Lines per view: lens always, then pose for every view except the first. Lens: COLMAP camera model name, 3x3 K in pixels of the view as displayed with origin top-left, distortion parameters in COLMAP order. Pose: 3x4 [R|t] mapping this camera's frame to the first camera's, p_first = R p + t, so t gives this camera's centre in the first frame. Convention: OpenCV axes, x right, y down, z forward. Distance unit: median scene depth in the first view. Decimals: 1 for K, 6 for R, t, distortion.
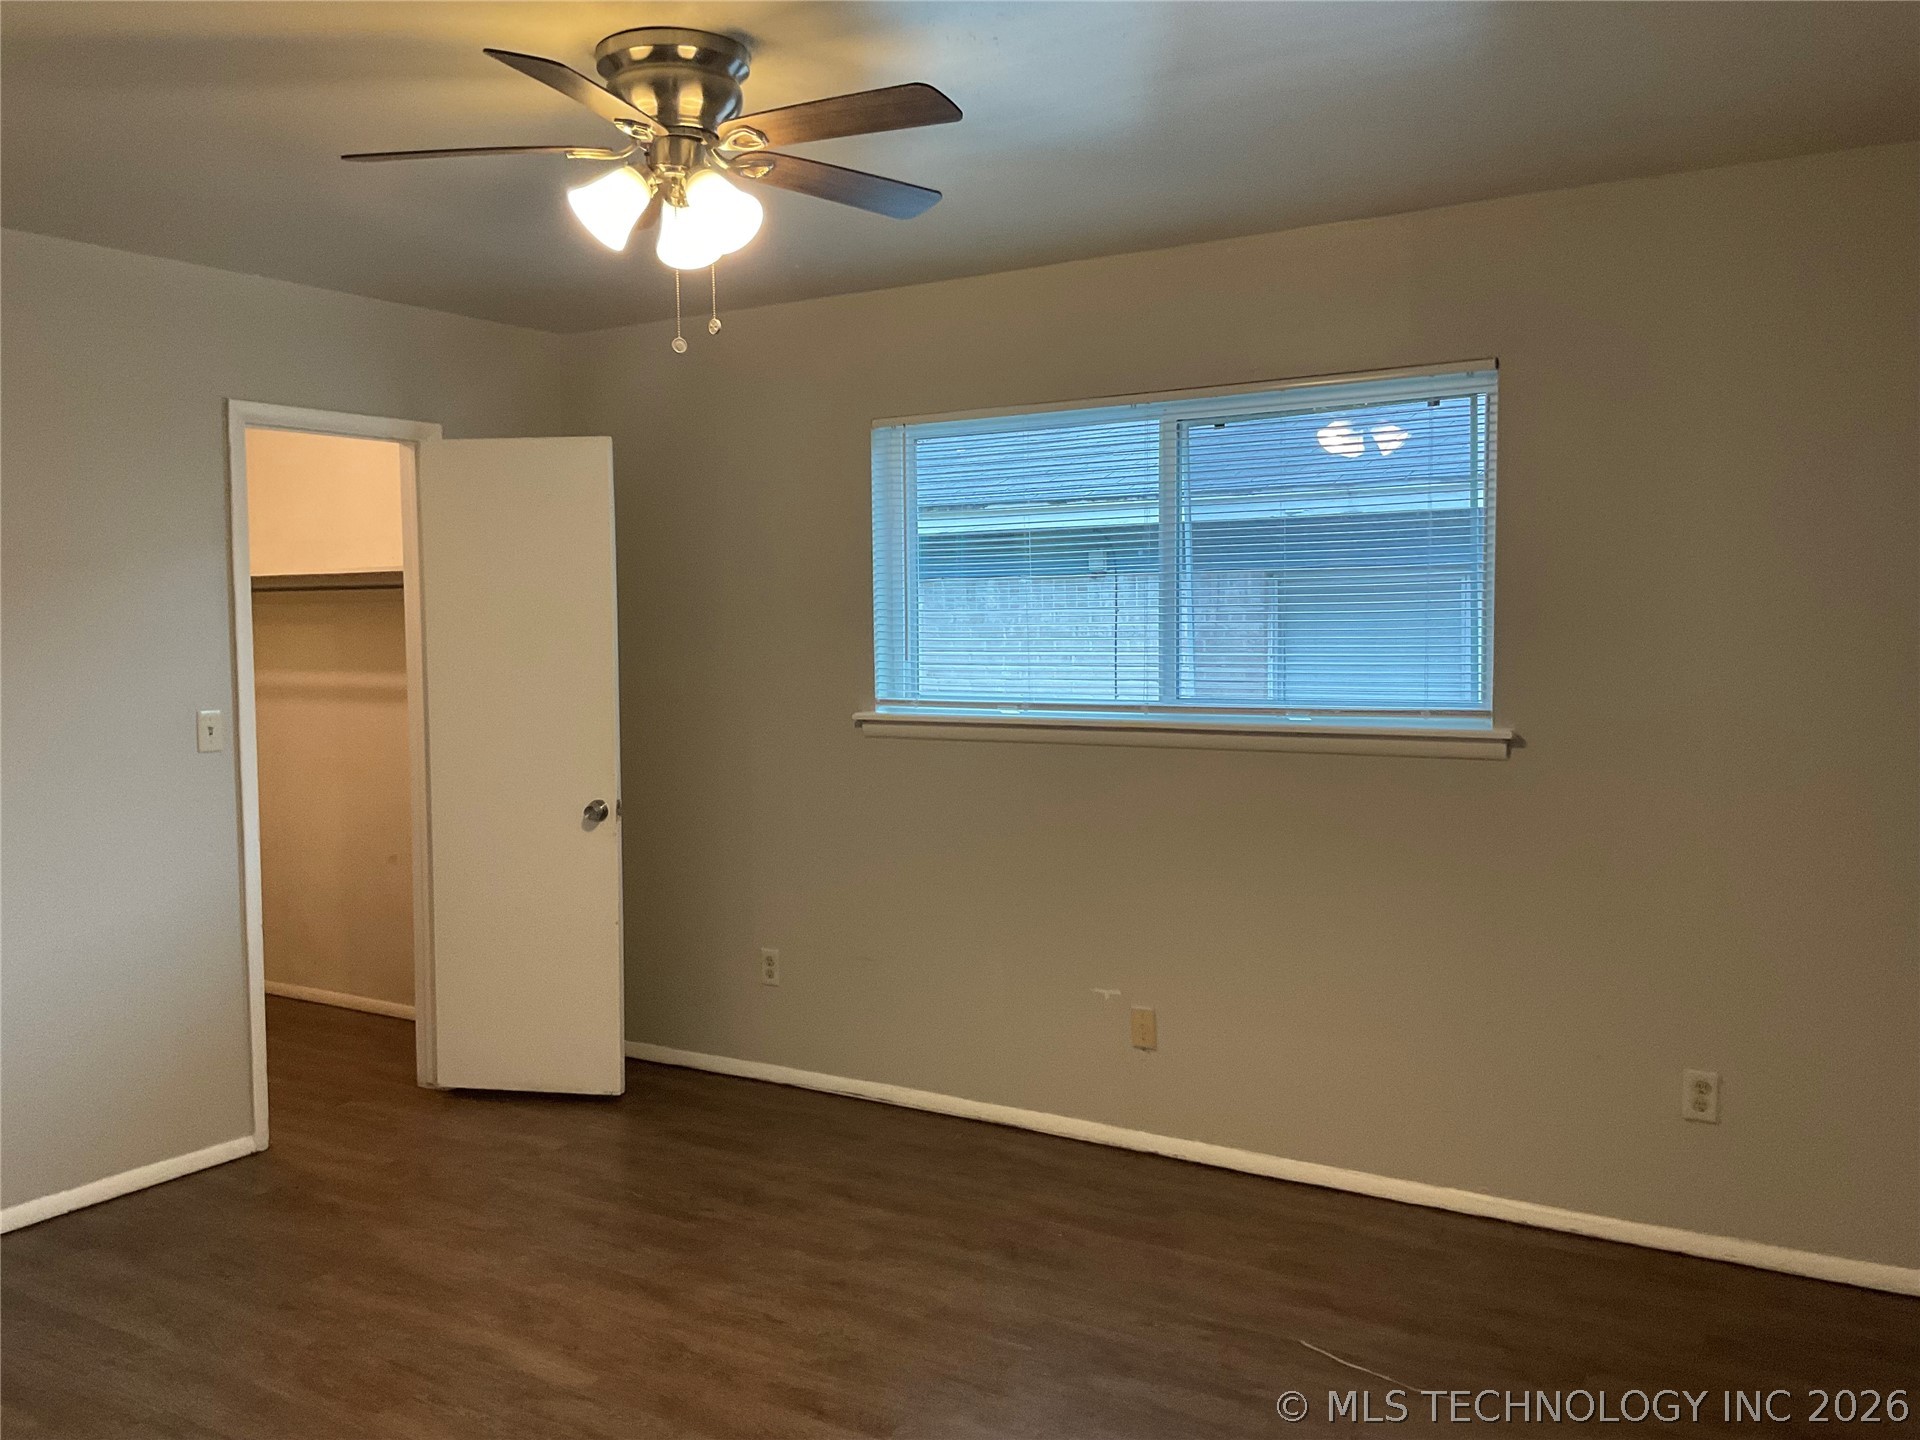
lens RADIAL K [[1604.0, 0, 968.8], [0, 1604.0, 737.0], [0, 0, 1]] dist [0.112122, -0.219747]
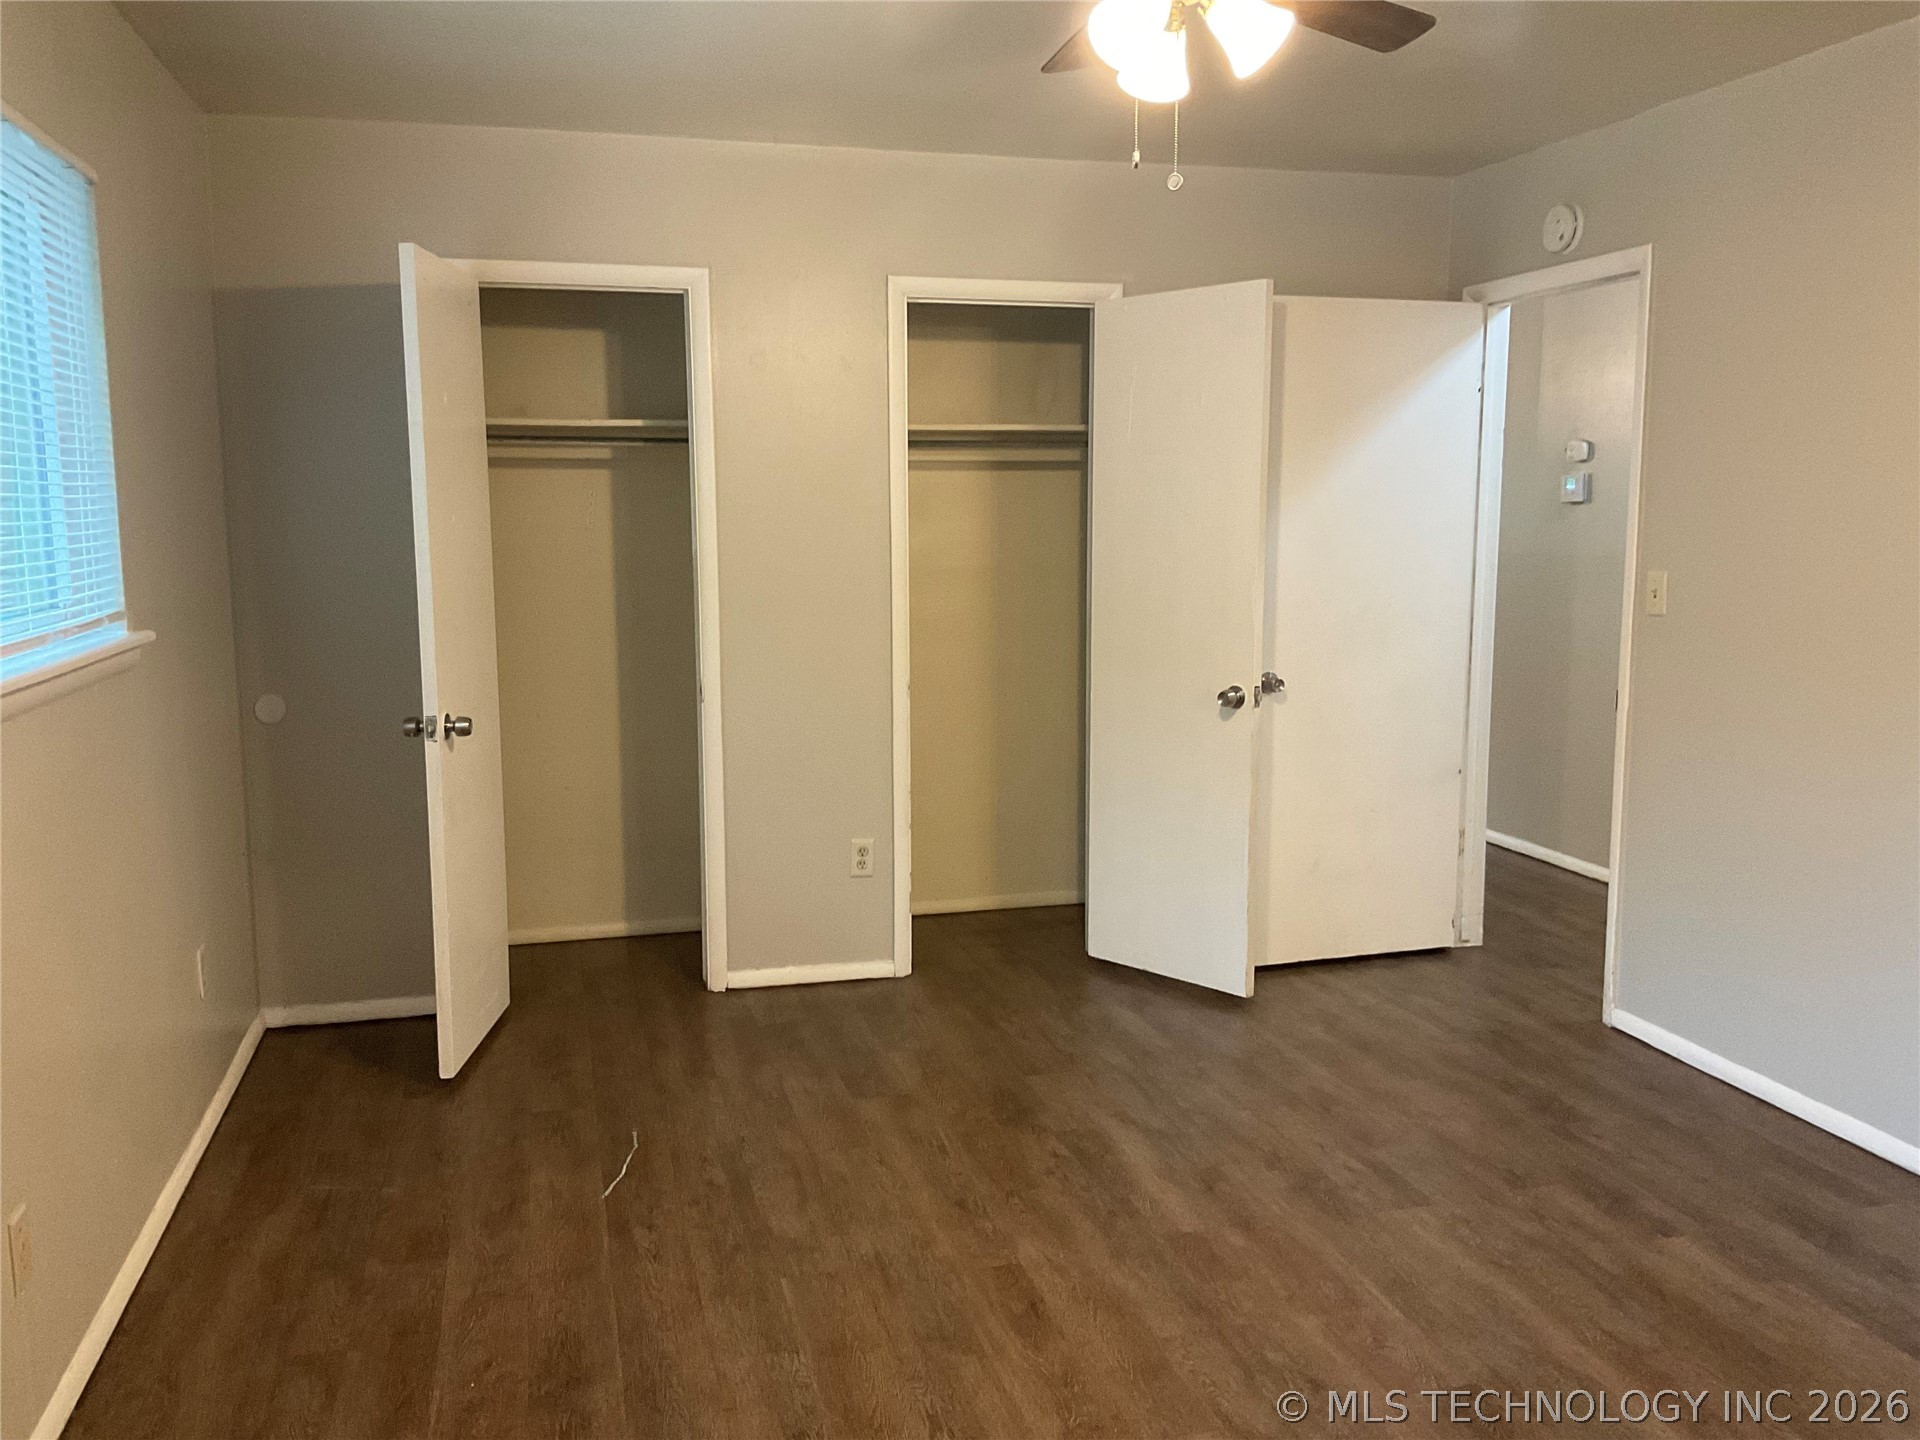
lens RADIAL K [[1584.4, 0, 960.0], [0, 1584.4, 720.0], [0, 0, 1]] dist [0.033222, -0.084772]
pose [[-0.726776, -0.078325, 0.682394, -0.601063], [0.060813, 0.982238, 0.177509, -0.087361], [-0.684177, 0.170508, -0.709104, 1.452123]]
